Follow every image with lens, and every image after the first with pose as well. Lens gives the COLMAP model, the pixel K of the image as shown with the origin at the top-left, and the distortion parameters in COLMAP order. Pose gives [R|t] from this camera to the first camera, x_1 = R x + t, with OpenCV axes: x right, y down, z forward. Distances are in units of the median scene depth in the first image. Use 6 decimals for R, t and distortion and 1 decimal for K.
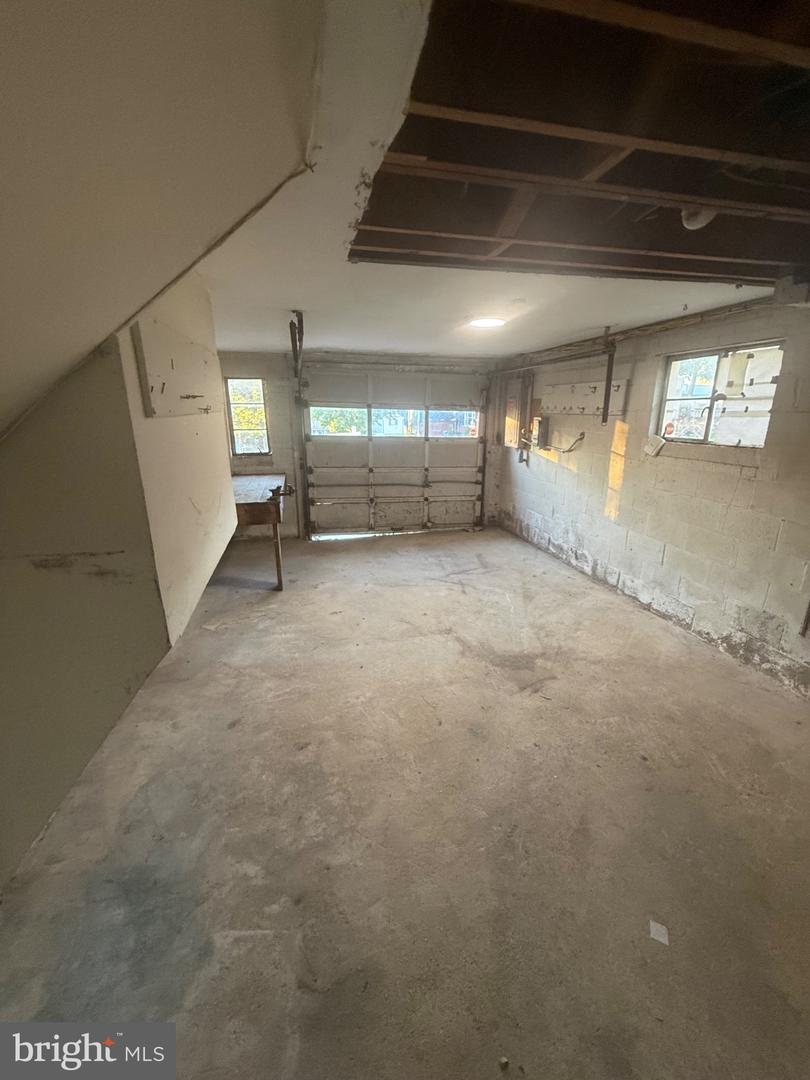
lens RADIAL K [[437.0, 0, 405.0], [0, 437.0, 537.7], [0, 0, 1]] dist [-0.002475, 0.000602]
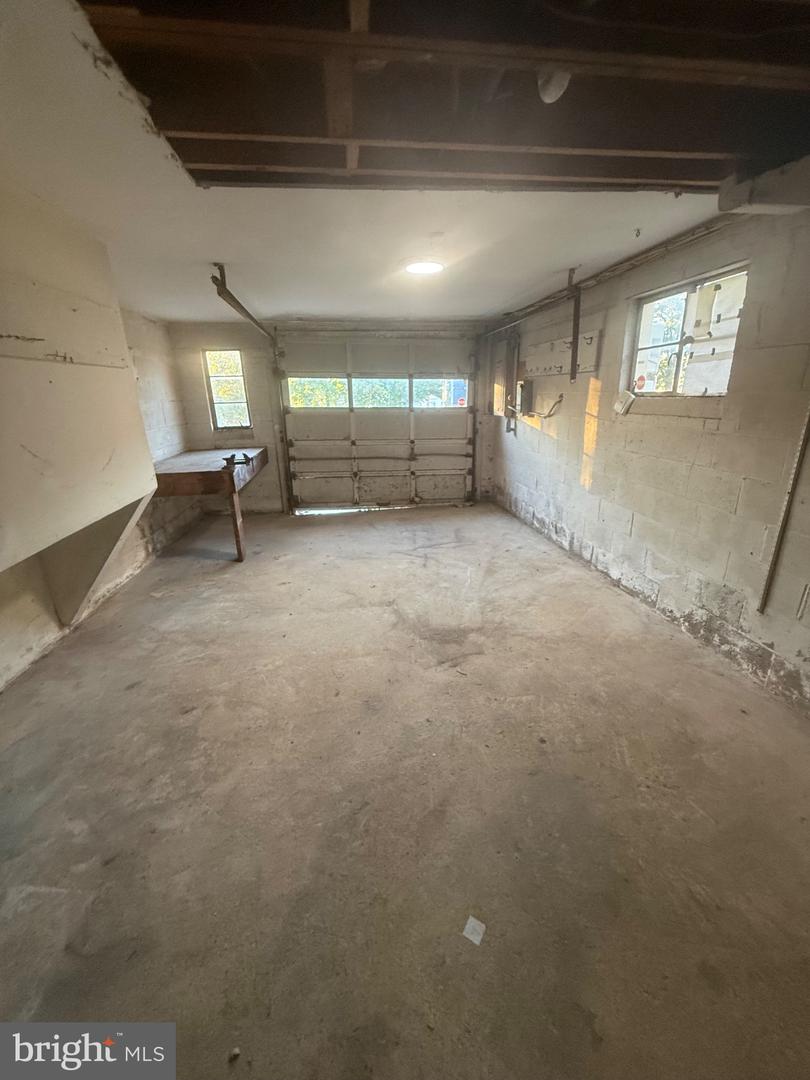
lens RADIAL K [[437.0, 0, 405.6], [0, 437.0, 538.5], [0, 0, 1]] dist [-0.002475, 0.000602]
pose [[0.995280, 0.008042, -0.096716, 0.252921], [-0.004616, 0.999356, 0.035592, 0.043903], [0.096940, -0.034977, 0.994675, 0.069922]]
